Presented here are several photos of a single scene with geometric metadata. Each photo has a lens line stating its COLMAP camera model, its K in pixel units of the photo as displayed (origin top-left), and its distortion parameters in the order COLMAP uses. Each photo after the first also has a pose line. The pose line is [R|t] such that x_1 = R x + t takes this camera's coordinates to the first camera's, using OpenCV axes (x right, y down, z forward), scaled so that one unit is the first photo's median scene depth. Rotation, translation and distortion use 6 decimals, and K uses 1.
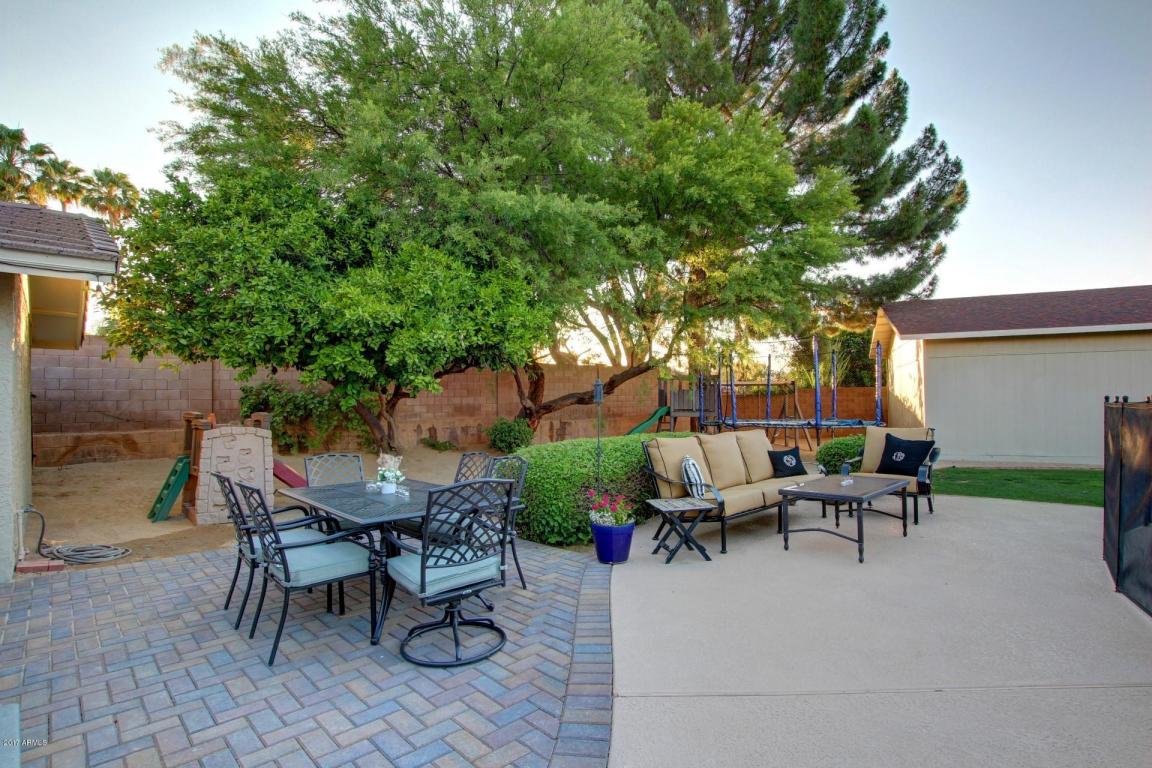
lens RADIAL K [[571.3, 0, 576.0], [0, 571.3, 384.0], [0, 0, 1]] dist [-0.000368, -0.000026]
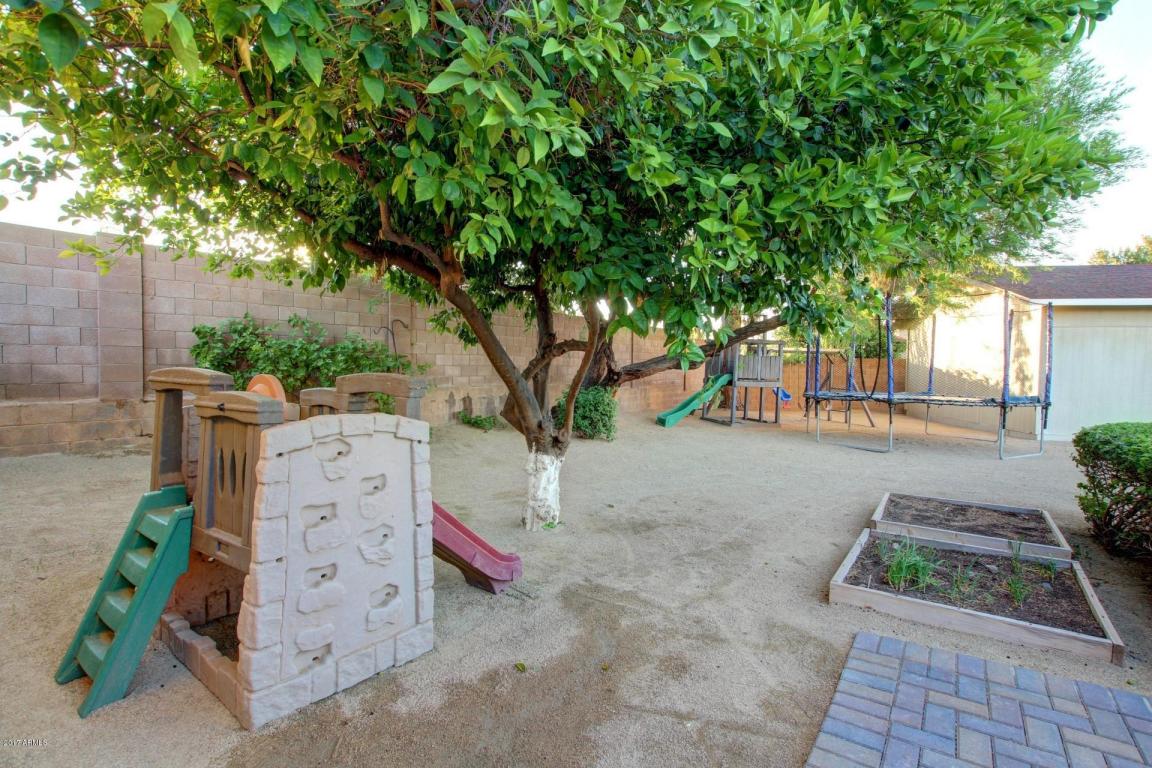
lens RADIAL K [[530.0, 0, 576.0], [0, 530.0, 384.0], [0, 0, 1]] dist [-0.022709, 0.000189]
pose [[0.978751, 0.016389, 0.204395, -0.299403], [-0.028956, 0.997859, 0.058646, 0.019641], [-0.202996, -0.063318, 0.977130, 0.378185]]
